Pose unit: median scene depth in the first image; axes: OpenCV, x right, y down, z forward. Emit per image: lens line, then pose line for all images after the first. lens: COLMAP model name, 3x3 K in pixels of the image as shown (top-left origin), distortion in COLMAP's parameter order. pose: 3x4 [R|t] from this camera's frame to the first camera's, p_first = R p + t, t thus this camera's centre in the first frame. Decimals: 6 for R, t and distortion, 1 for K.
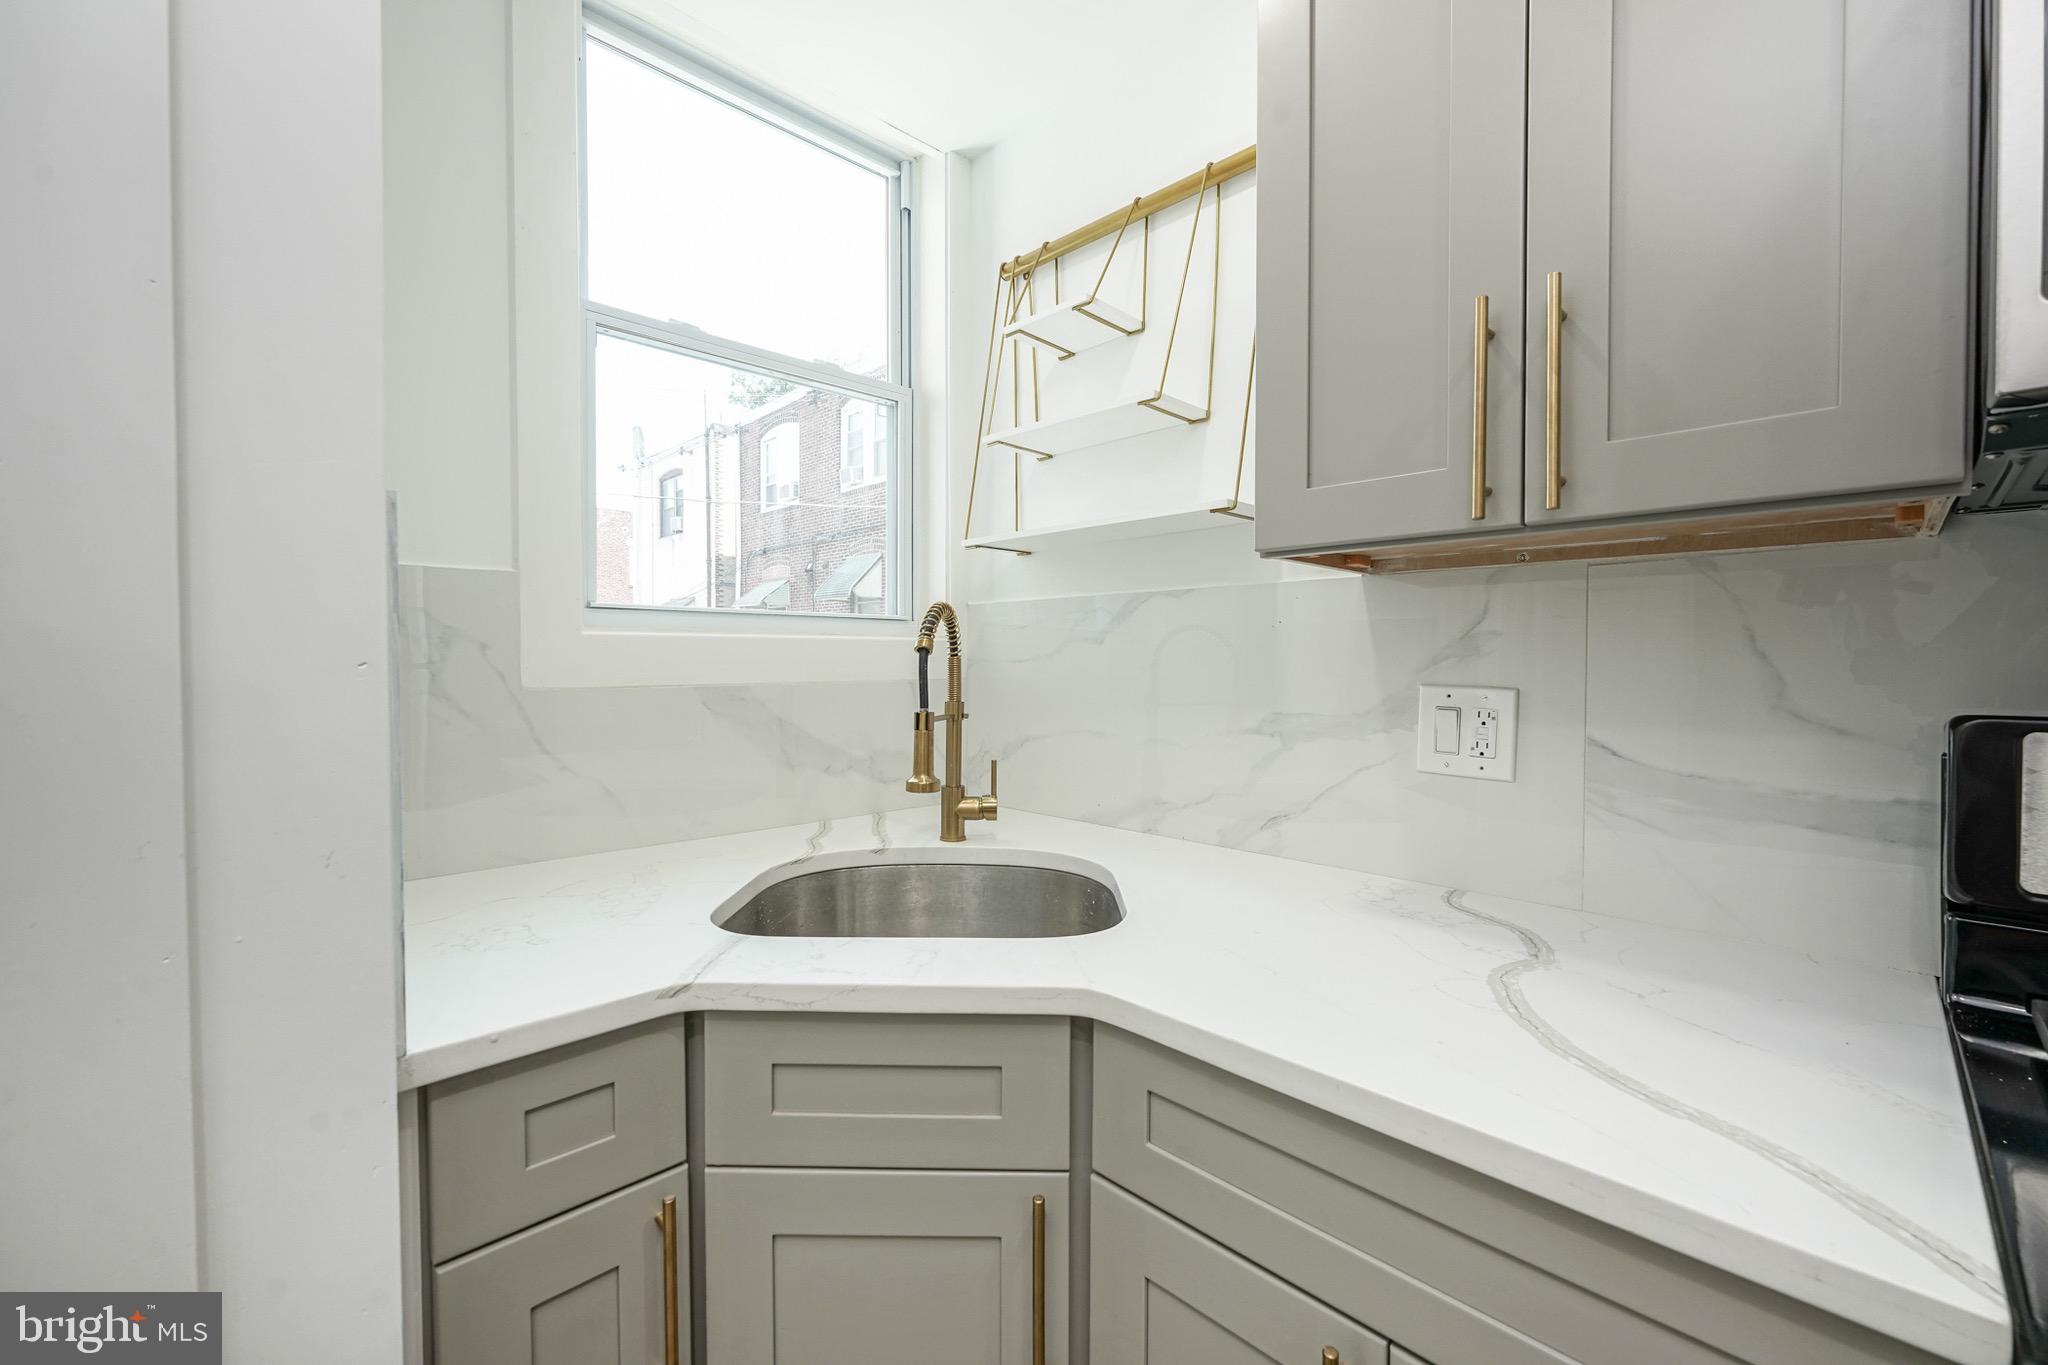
lens RADIAL K [[838.9, 0, 1033.3], [0, 838.9, 671.6], [0, 0, 1]] dist [-0.001084, 0.000339]
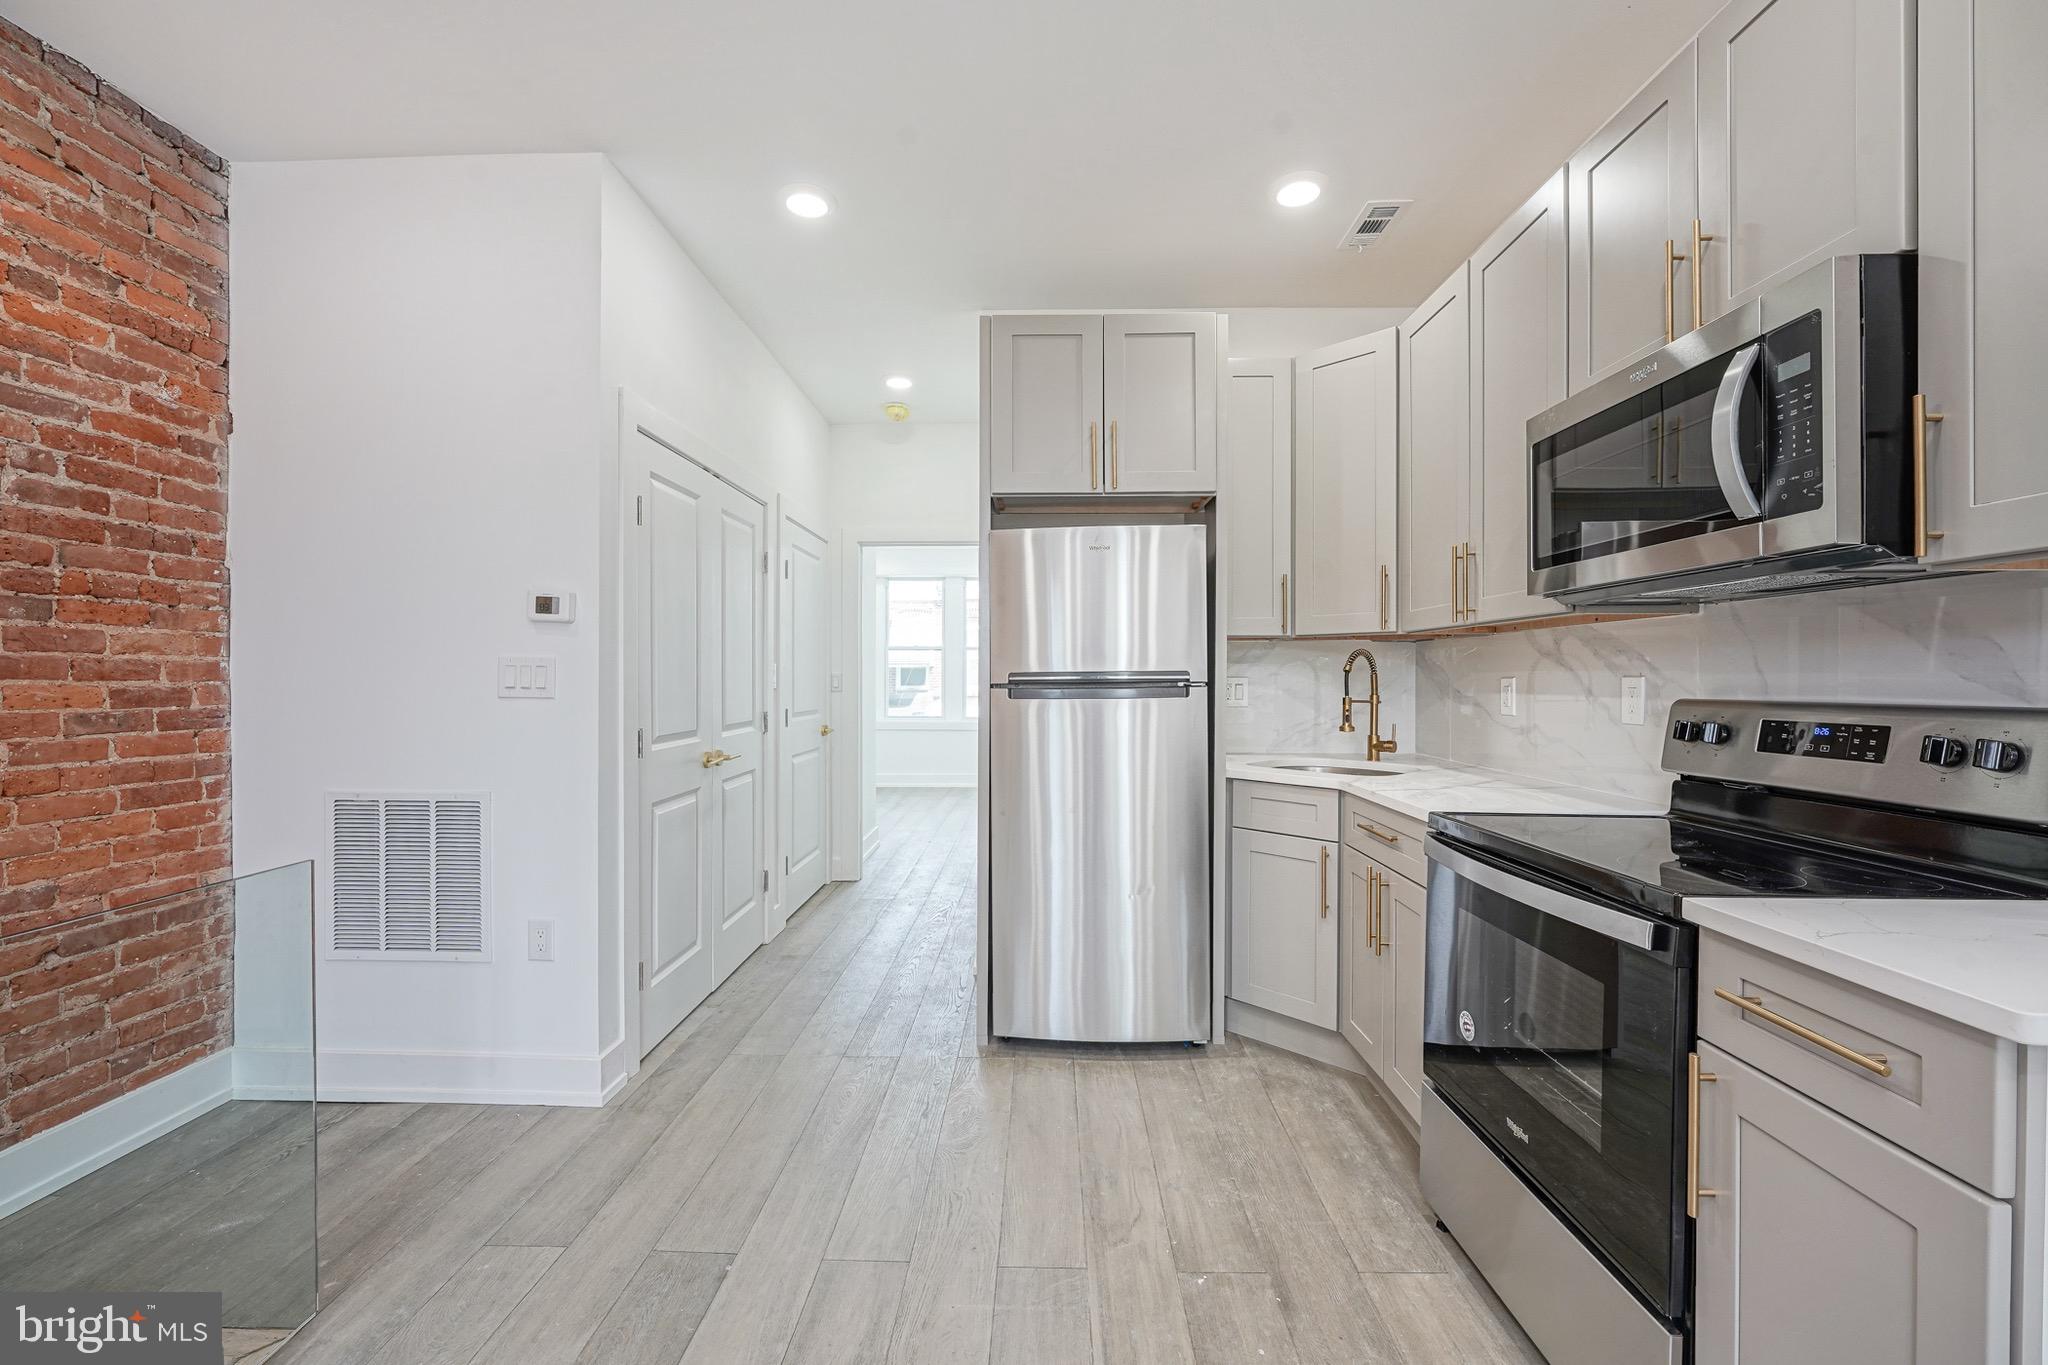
lens RADIAL K [[839.9, 0, 1035.9], [0, 839.9, 681.9], [0, 0, 1]] dist [-0.000237, -0.000186]
pose [[0.680999, 0.004412, -0.732271, 0.892569], [-0.011246, 0.999927, -0.004434, 0.022530], [0.732198, 0.011254, 0.680999, -1.116310]]
